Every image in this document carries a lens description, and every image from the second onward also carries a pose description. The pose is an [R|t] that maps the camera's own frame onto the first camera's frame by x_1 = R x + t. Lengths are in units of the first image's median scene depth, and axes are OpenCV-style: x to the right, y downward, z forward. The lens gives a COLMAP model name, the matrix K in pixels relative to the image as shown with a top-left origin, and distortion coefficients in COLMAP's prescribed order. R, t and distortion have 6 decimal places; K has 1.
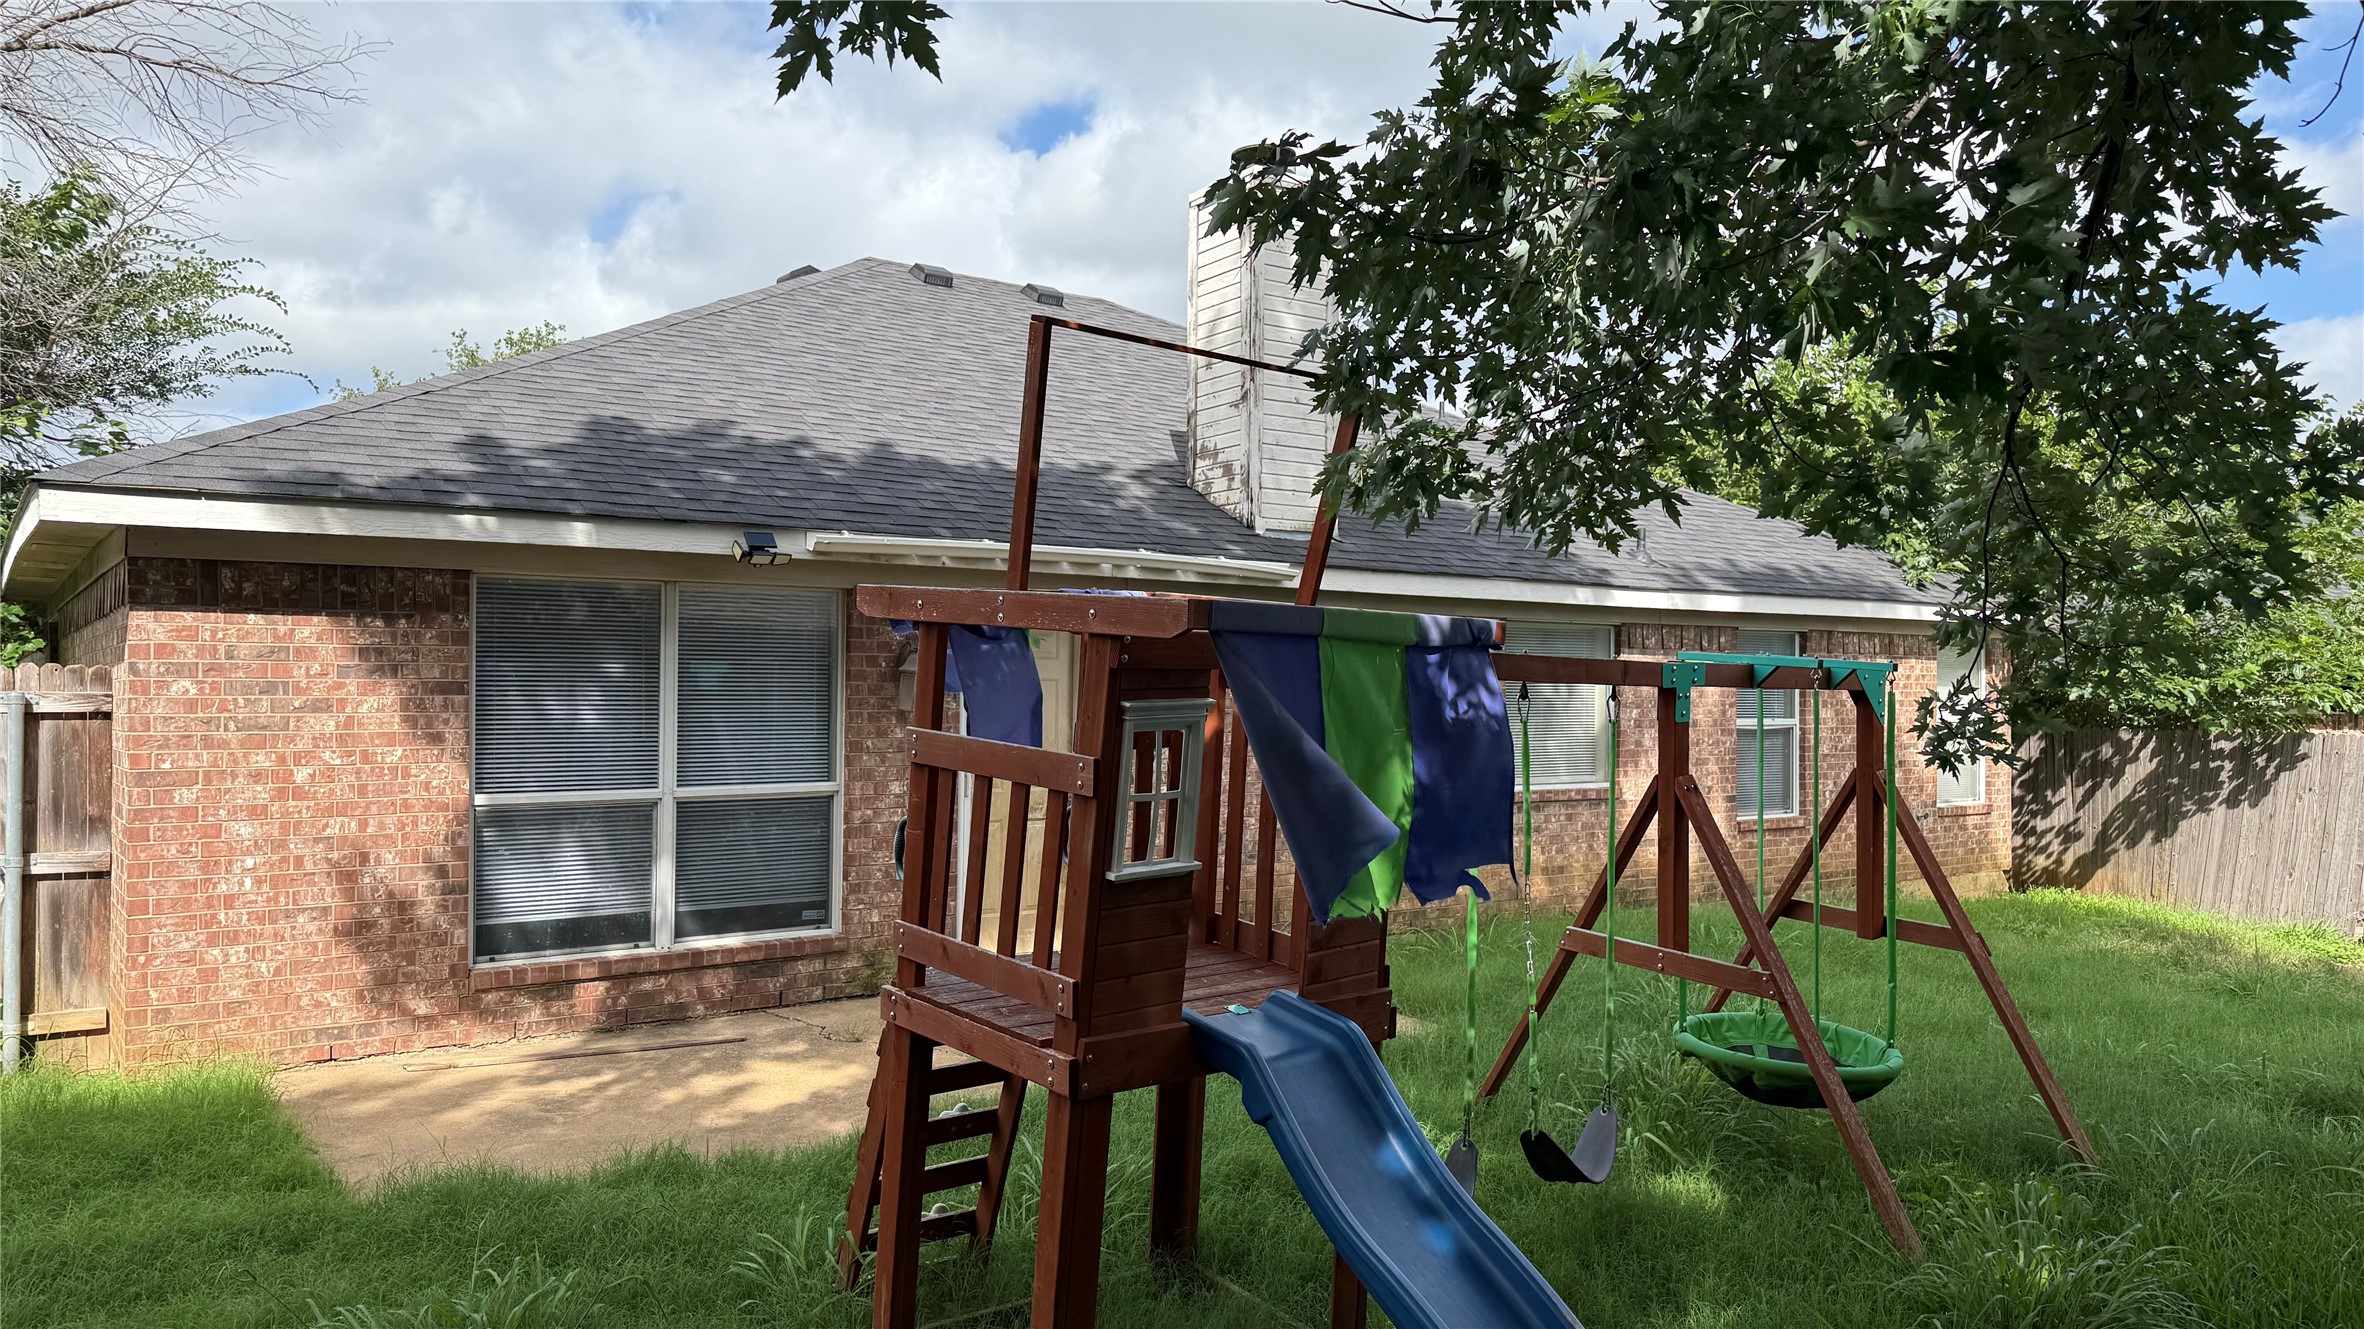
lens RADIAL K [[1629.9, 0, 1191.4], [0, 1629.9, 661.9], [0, 0, 1]] dist [0.072599, -0.059211]
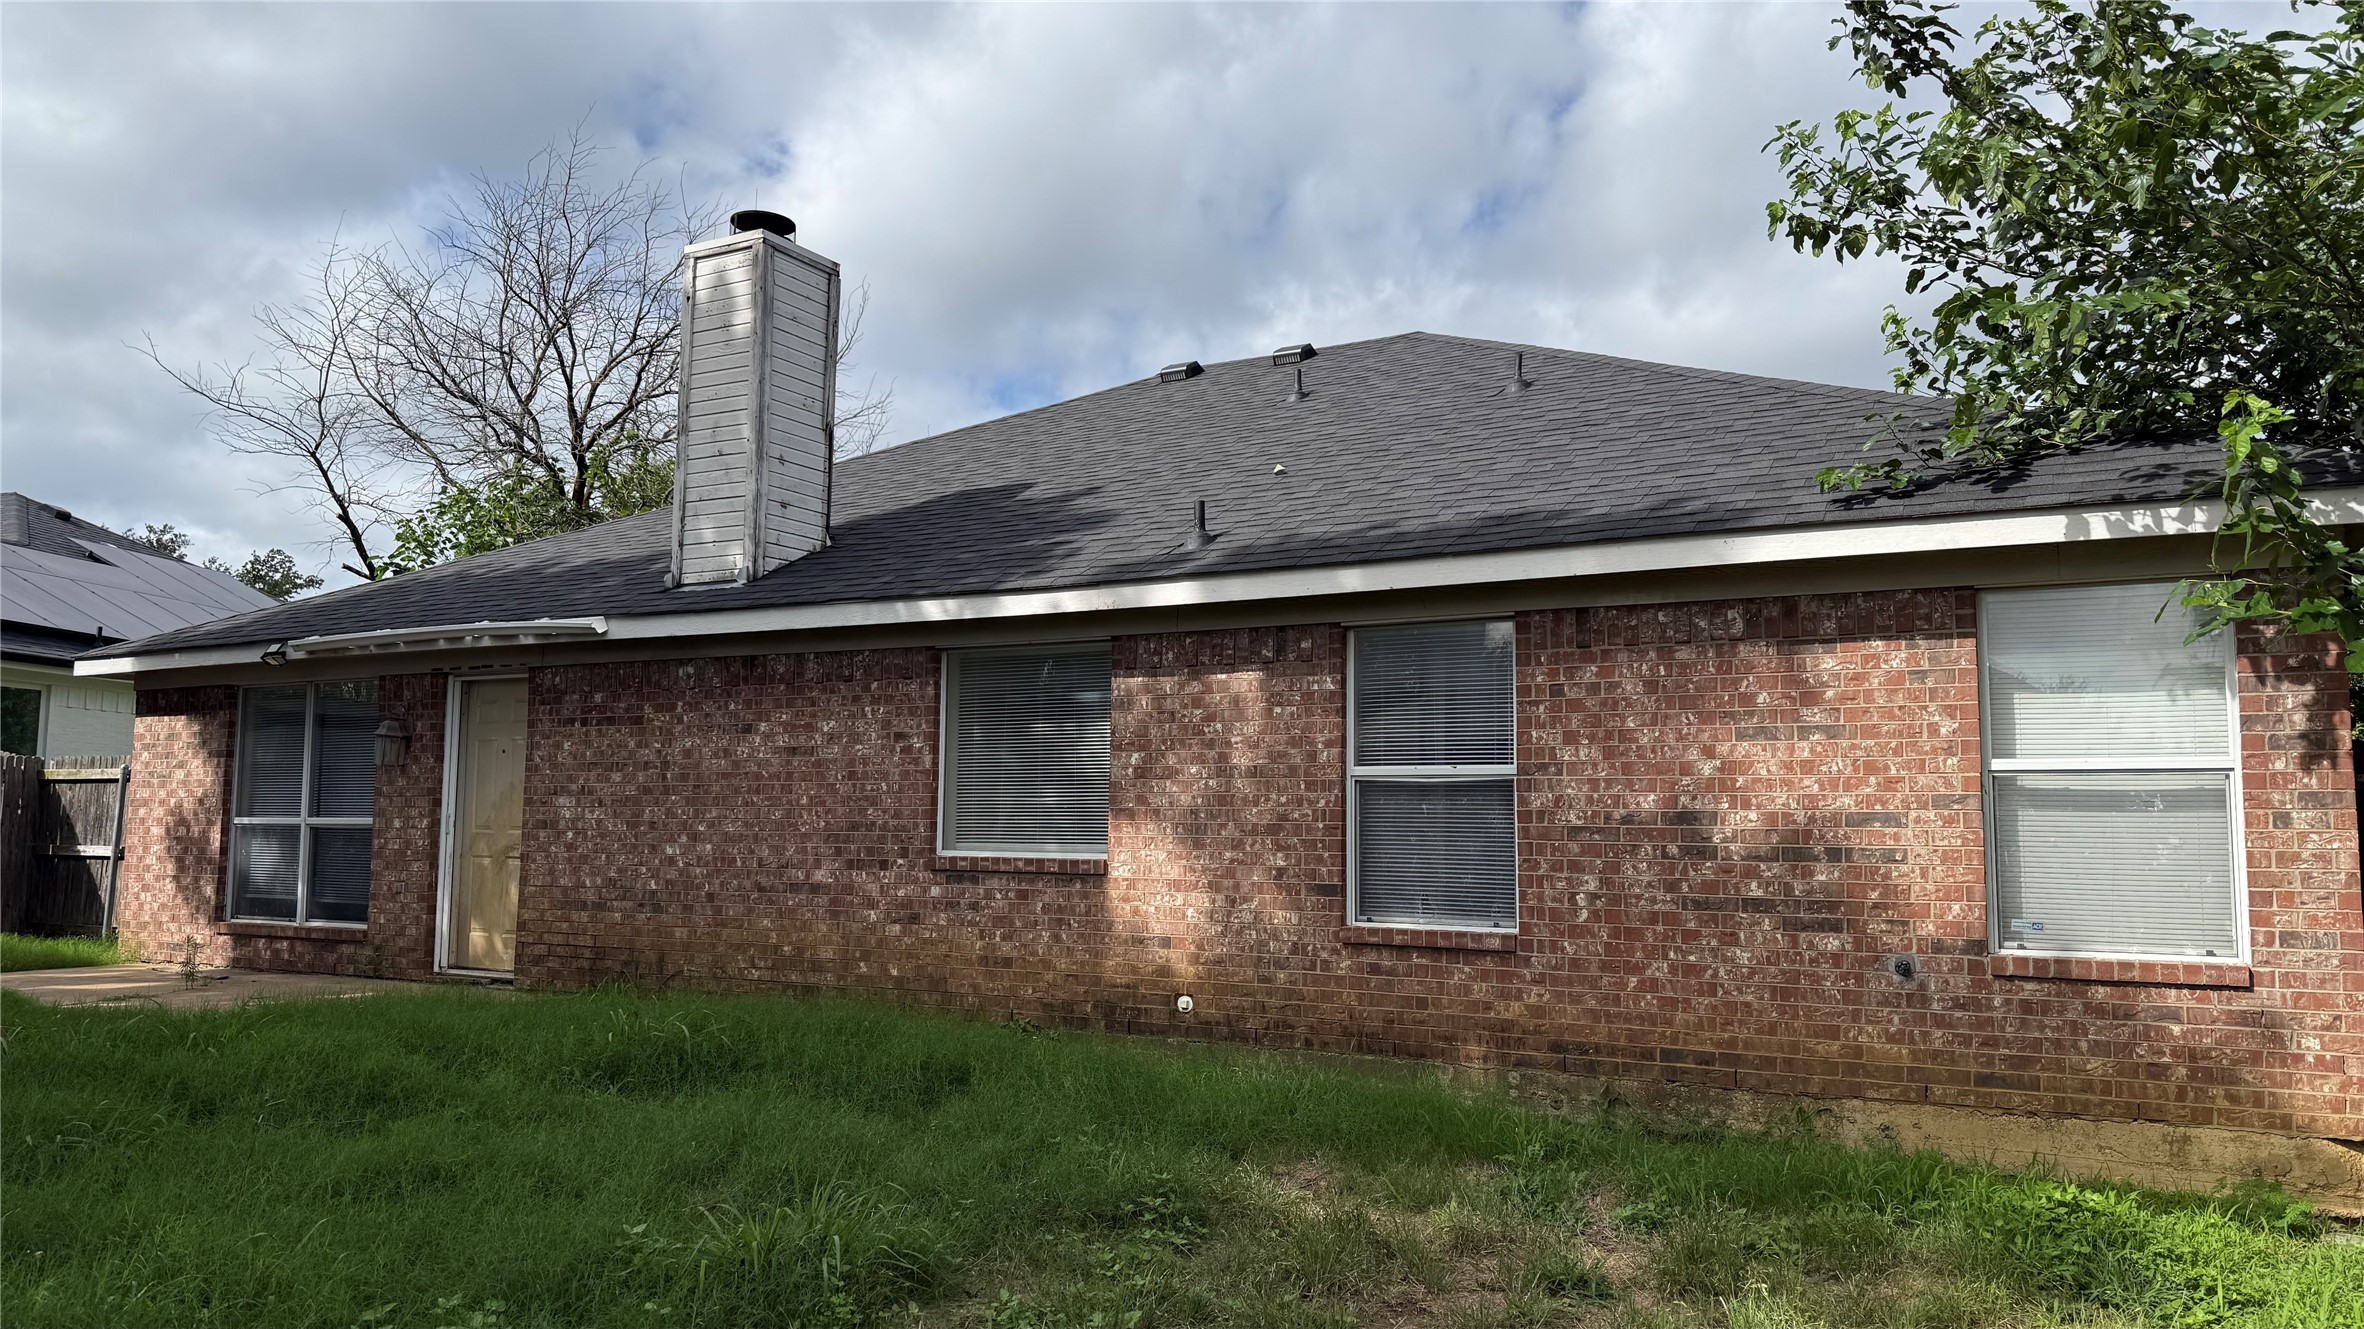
lens RADIAL K [[1629.9, 0, 1201.6], [0, 1629.9, 666.3], [0, 0, 1]] dist [0.072599, -0.059211]
pose [[0.423197, -0.088327, -0.901722, 1.404205], [0.009690, 0.995621, -0.092977, 0.087215], [0.905986, 0.030610, 0.422200, 1.088135]]
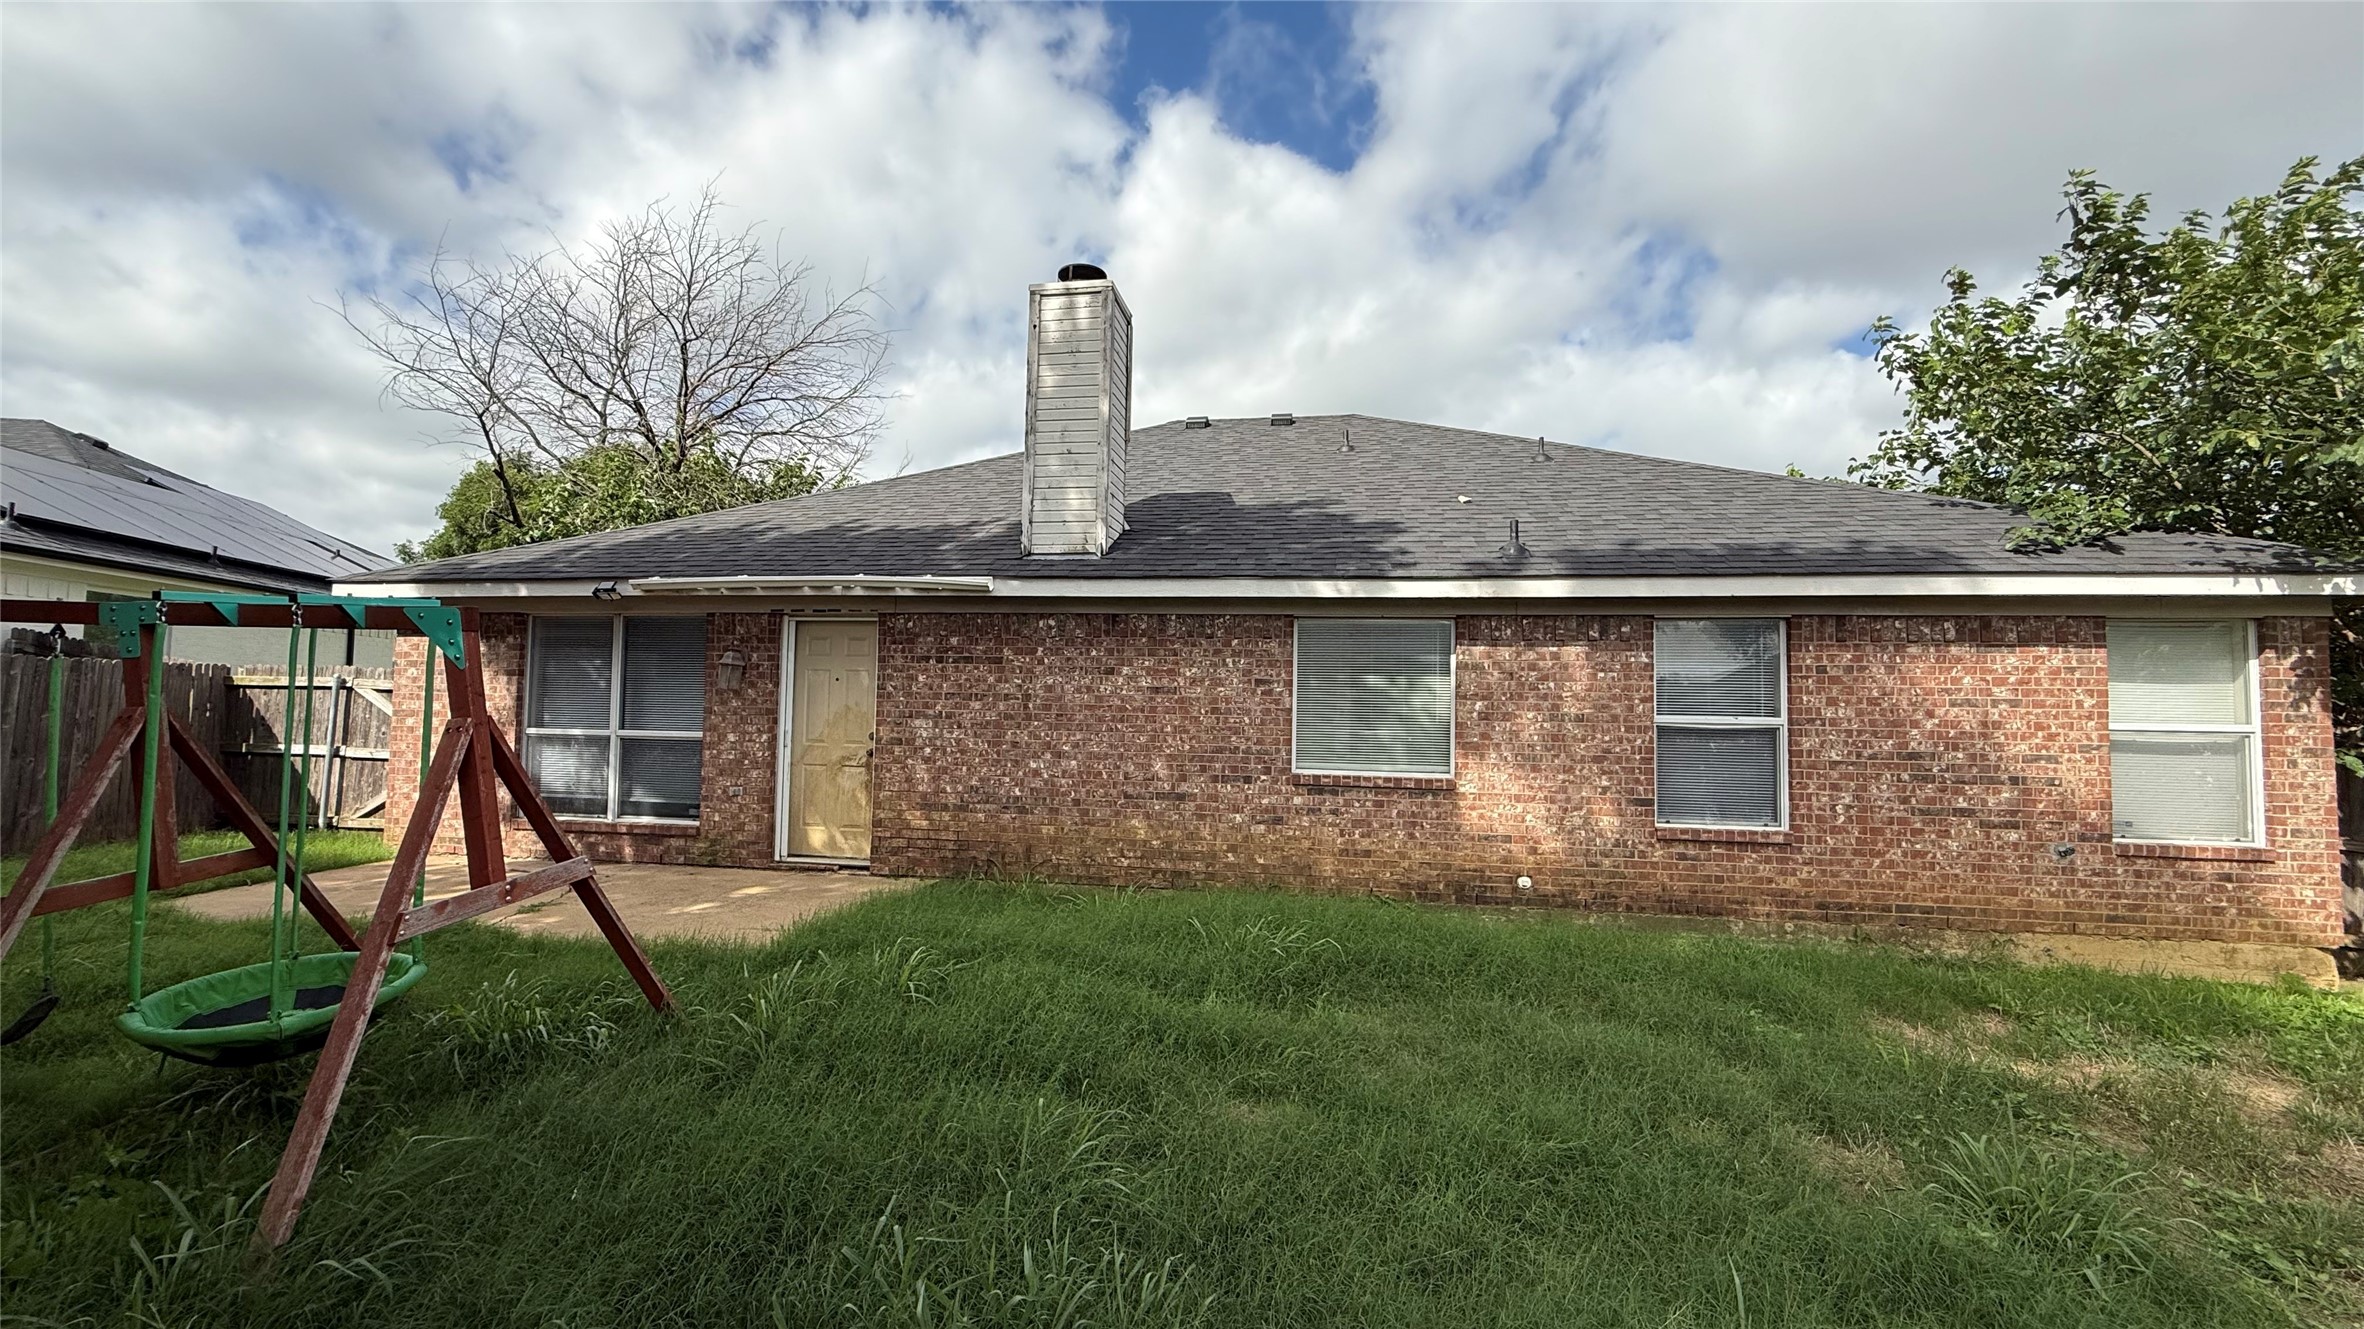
lens RADIAL K [[943.8, 0, 1172.6], [0, 943.8, 648.3], [0, 0, 1]] dist [-0.000462, 0.001954]
pose [[0.703979, -0.033991, -0.709407, 0.822954], [-0.001744, 0.998768, -0.049586, 0.038301], [0.710218, 0.036144, 0.703053, 0.700511]]
